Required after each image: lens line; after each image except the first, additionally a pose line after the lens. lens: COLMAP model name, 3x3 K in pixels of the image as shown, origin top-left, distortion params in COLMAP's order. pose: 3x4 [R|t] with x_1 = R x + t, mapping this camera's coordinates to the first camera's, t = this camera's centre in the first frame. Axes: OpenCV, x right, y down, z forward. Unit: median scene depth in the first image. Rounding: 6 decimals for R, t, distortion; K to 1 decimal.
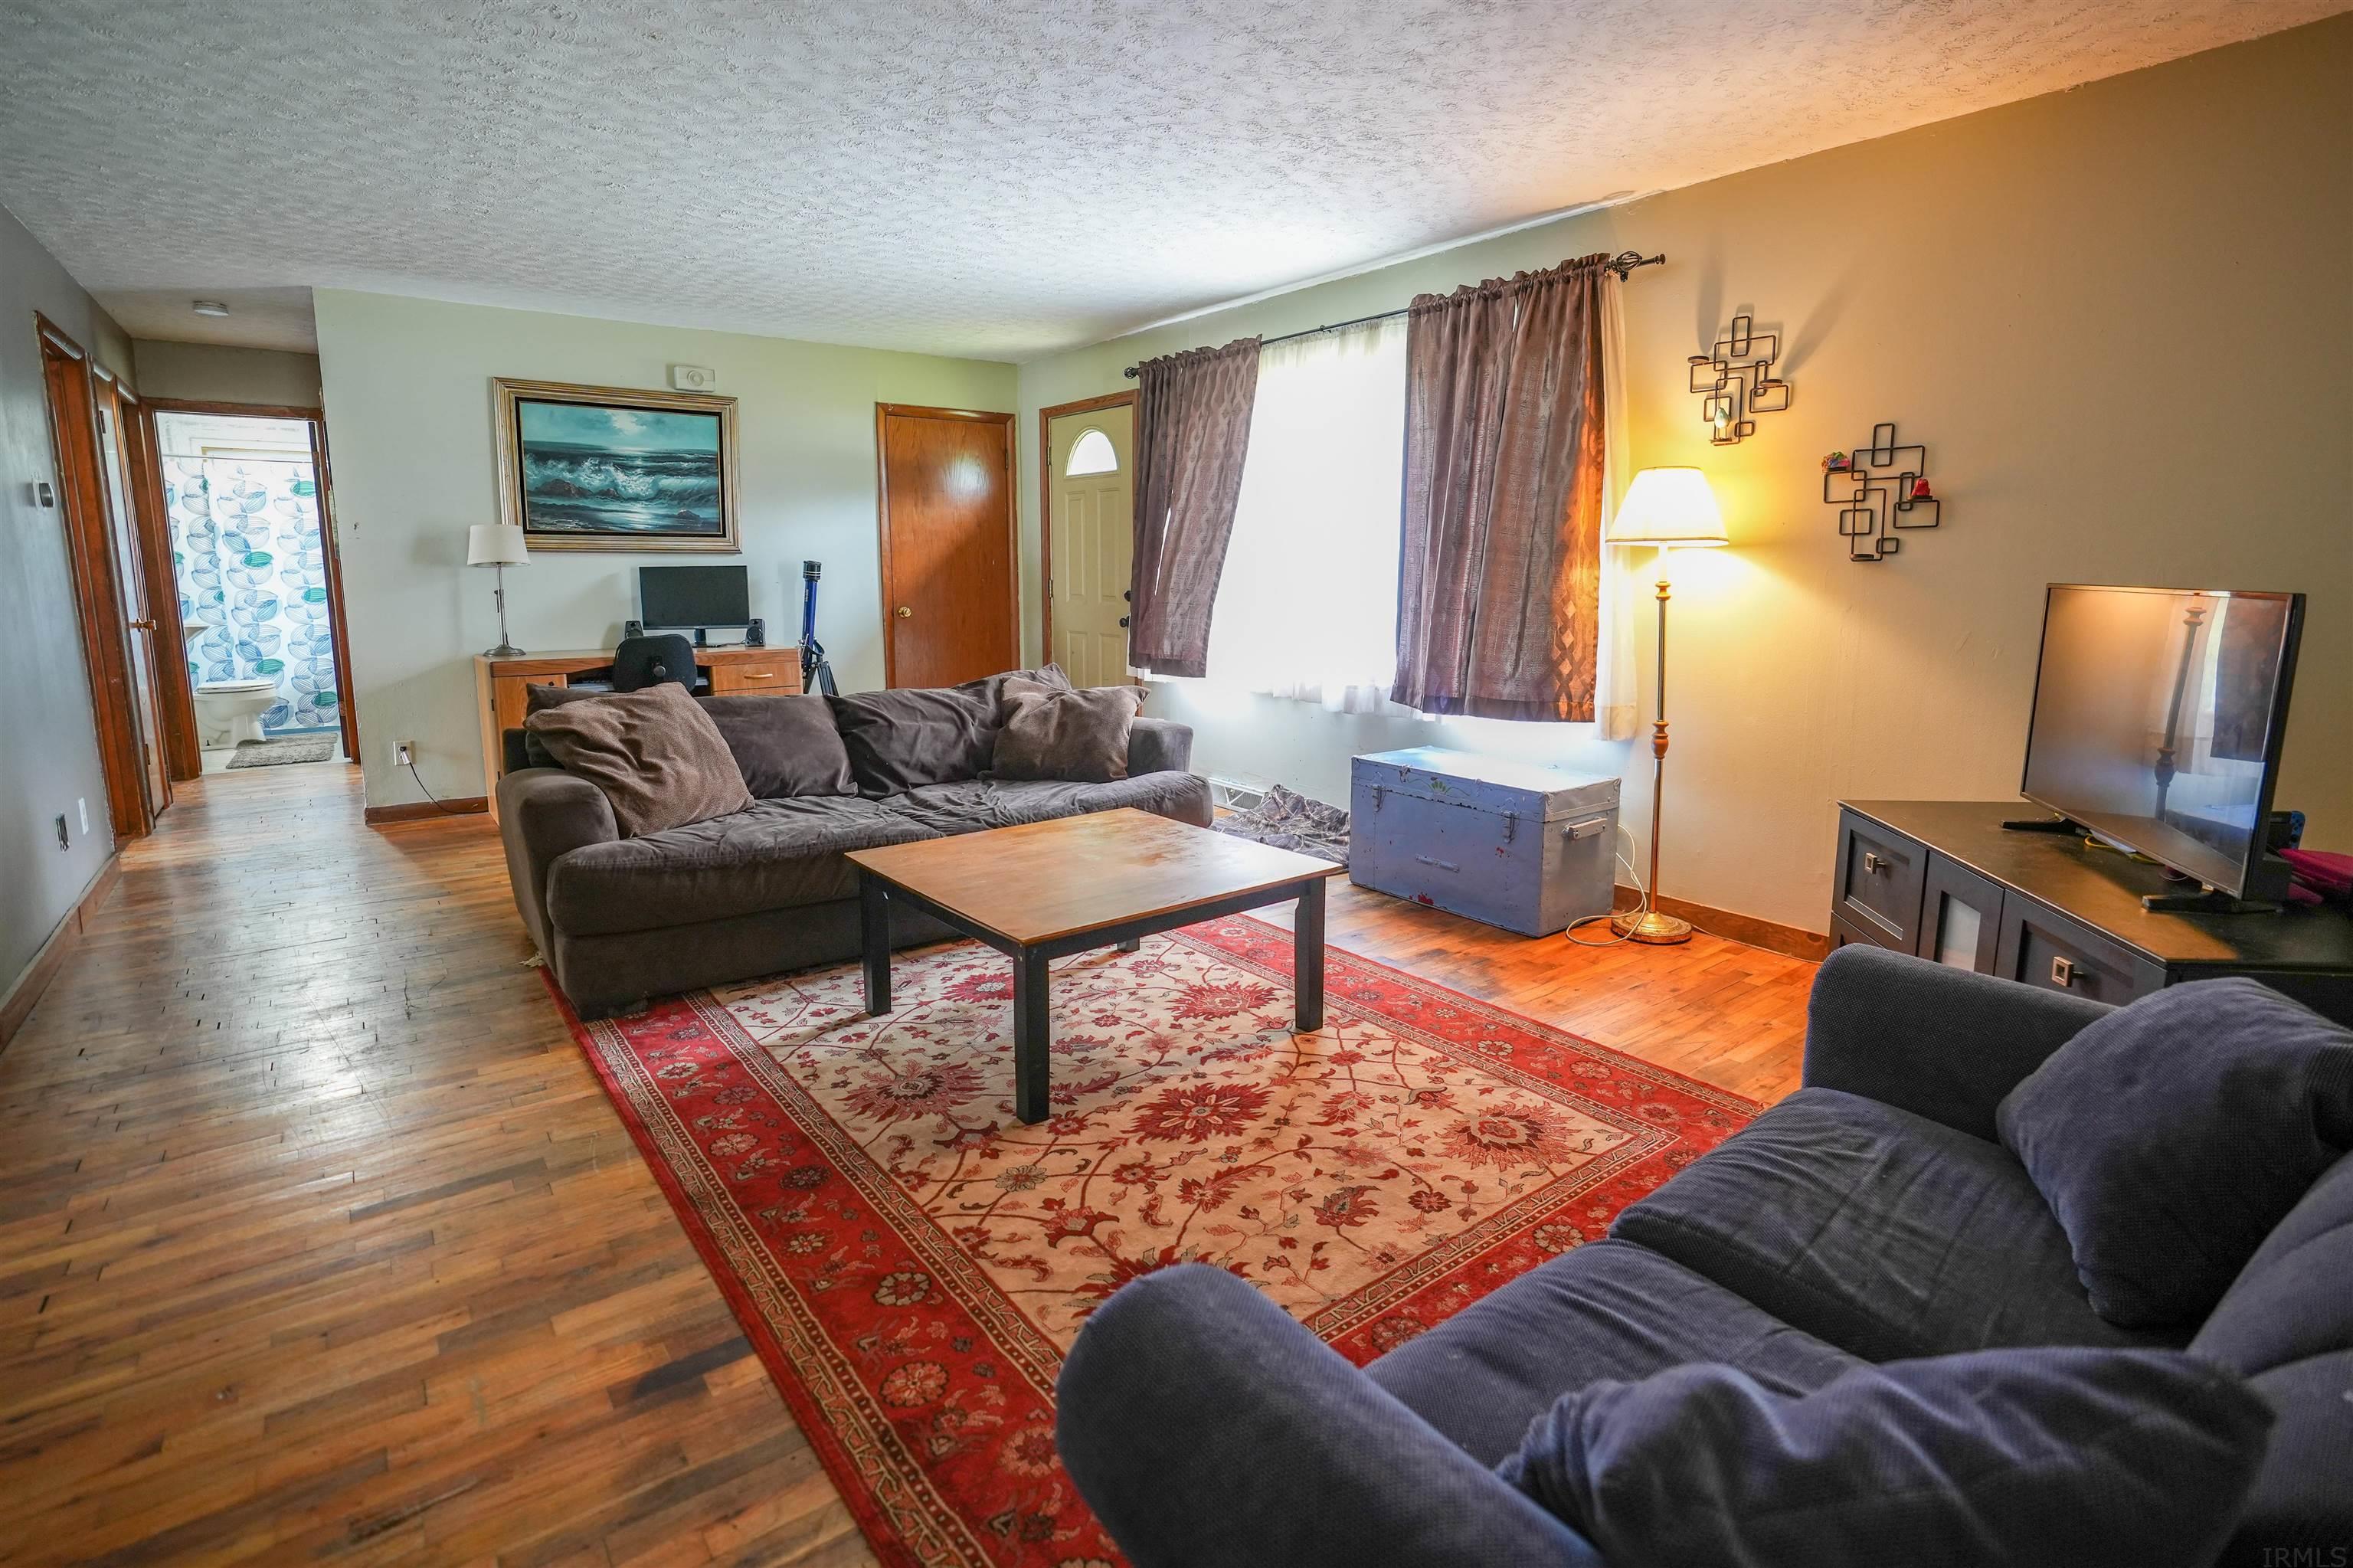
lens RADIAL K [[1075.7, 0, 1198.3], [0, 1075.7, 738.3], [0, 0, 1]] dist [-0.042296, 0.007934]
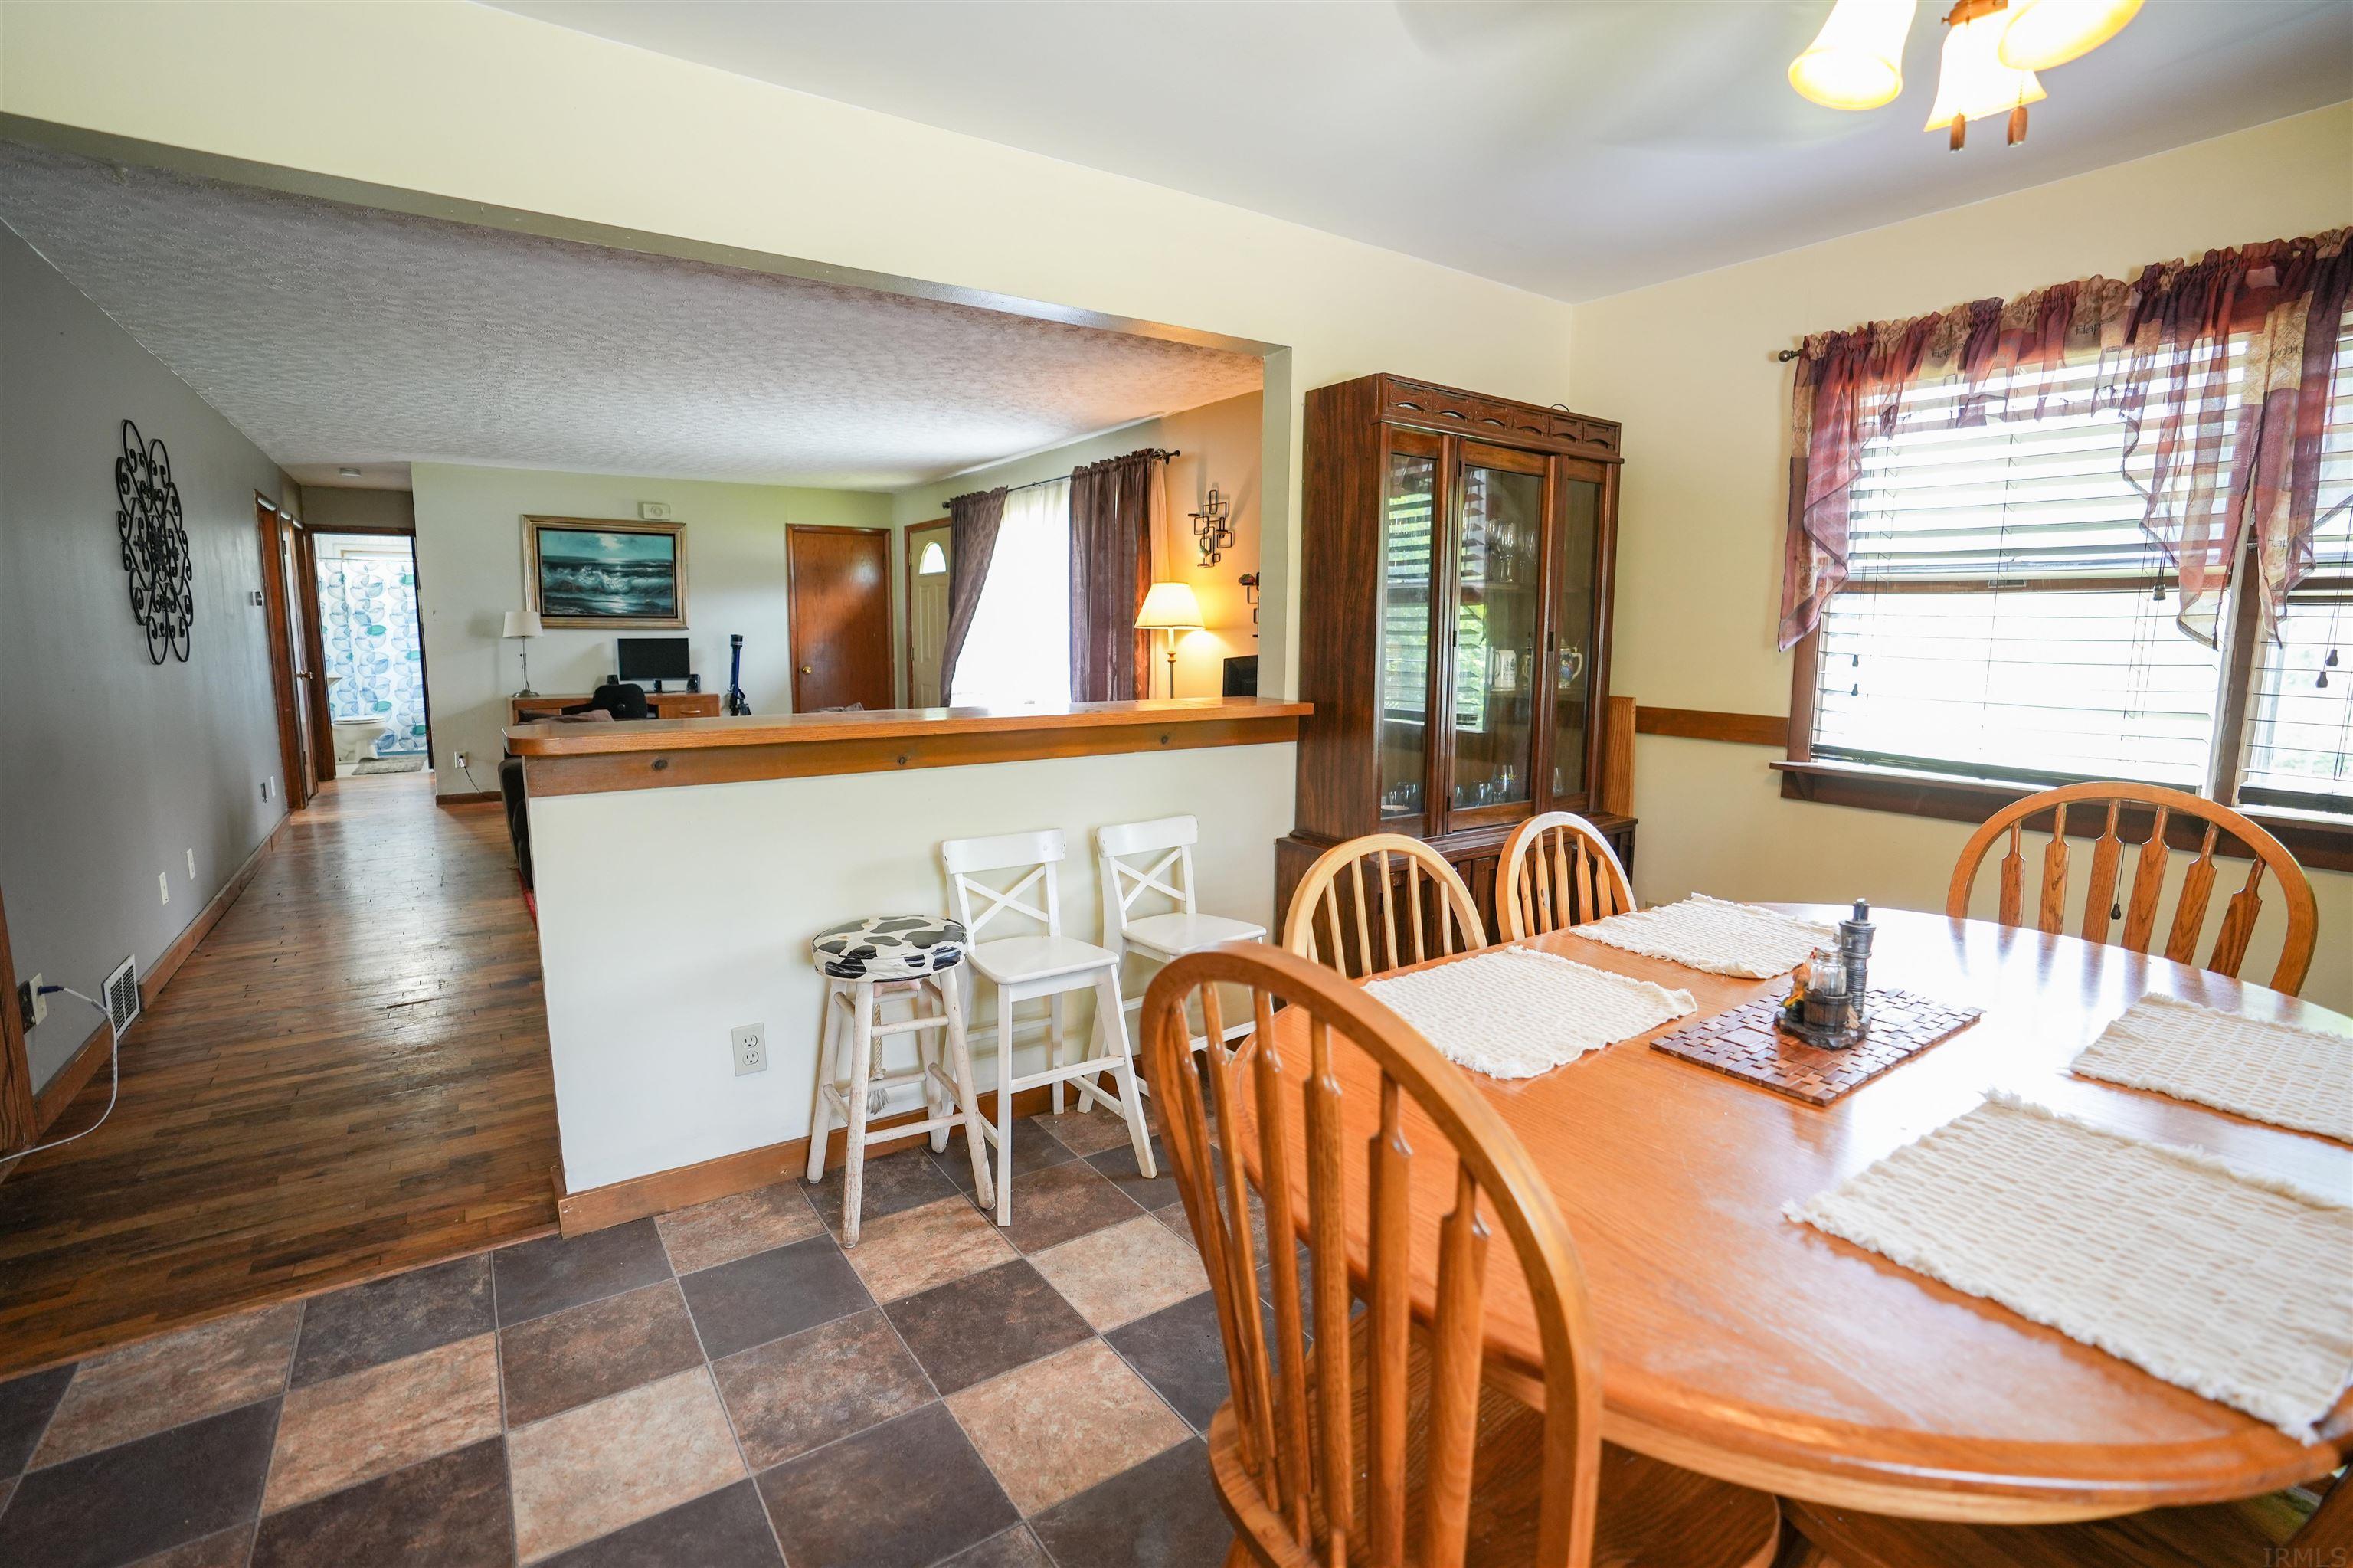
lens RADIAL K [[1075.7, 0, 1179.8], [0, 1075.7, 787.5], [0, 0, 1]] dist [-0.042296, 0.007934]
pose [[0.996540, 0.015329, -0.081687, 0.383124], [-0.016521, 0.999766, -0.013933, 0.054506], [0.081454, 0.015234, 0.996561, -0.413949]]
